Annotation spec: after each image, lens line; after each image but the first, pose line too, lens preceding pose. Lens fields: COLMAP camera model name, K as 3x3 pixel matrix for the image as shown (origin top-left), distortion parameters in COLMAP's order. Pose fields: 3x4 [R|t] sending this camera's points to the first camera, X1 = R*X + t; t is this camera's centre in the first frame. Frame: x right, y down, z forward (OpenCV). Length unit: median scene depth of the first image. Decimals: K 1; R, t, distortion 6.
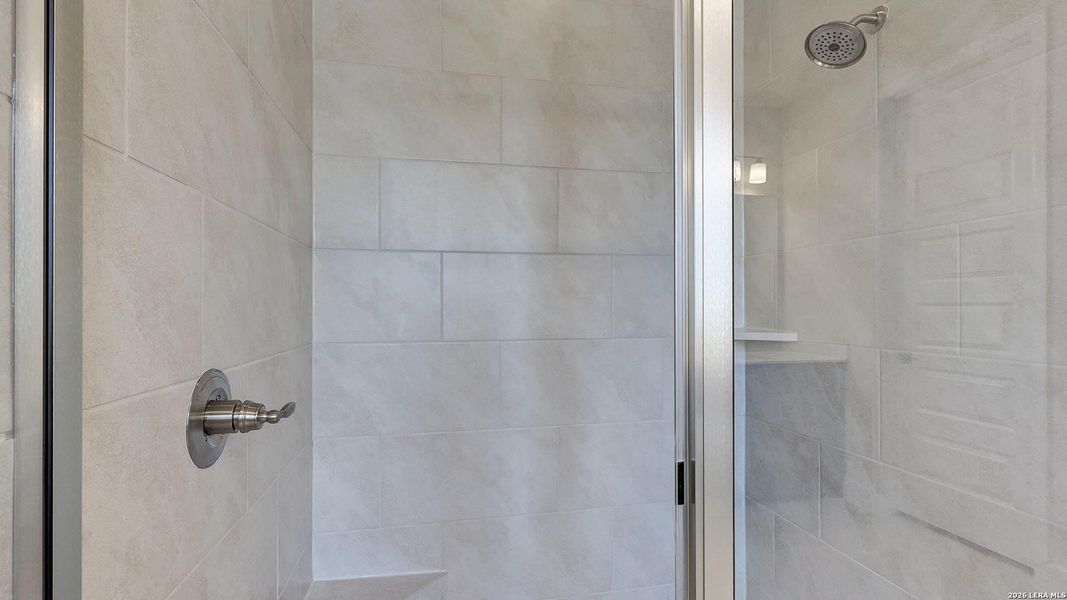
lens RADIAL K [[479.0, 0, 533.5], [0, 479.0, 300.0], [0, 0, 1]] dist [-0.003705, -0.000381]
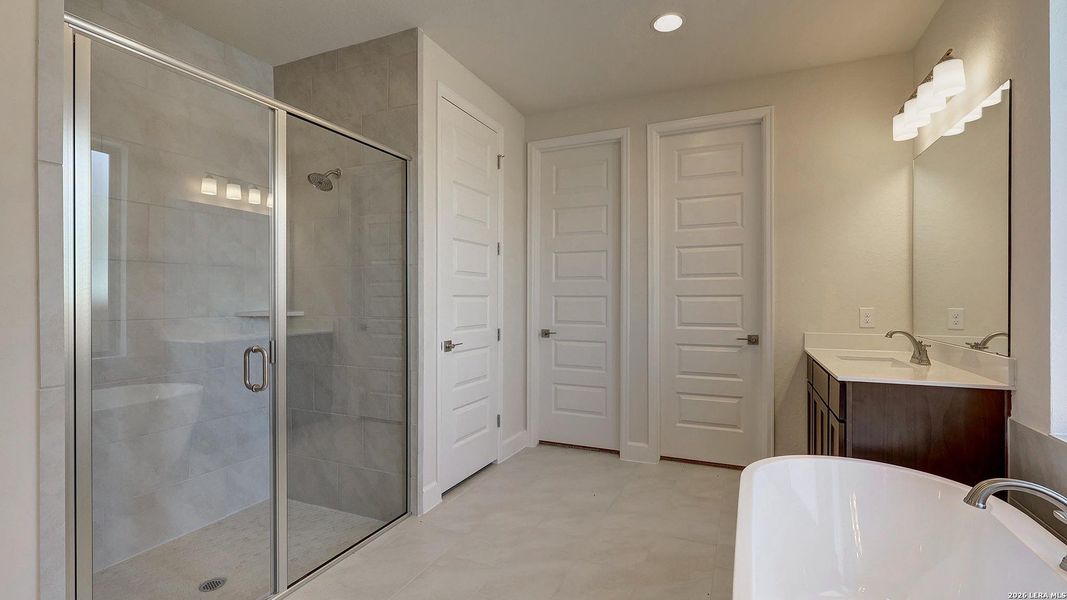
lens RADIAL K [[479.0, 0, 533.5], [0, 479.0, 300.0], [0, 0, 1]] dist [-0.003705, -0.000381]
pose [[0.575879, -0.003914, 0.817526, -0.482733], [-0.006305, 0.999938, 0.009229, 0.000579], [-0.817511, -0.010470, 0.575818, -0.853885]]
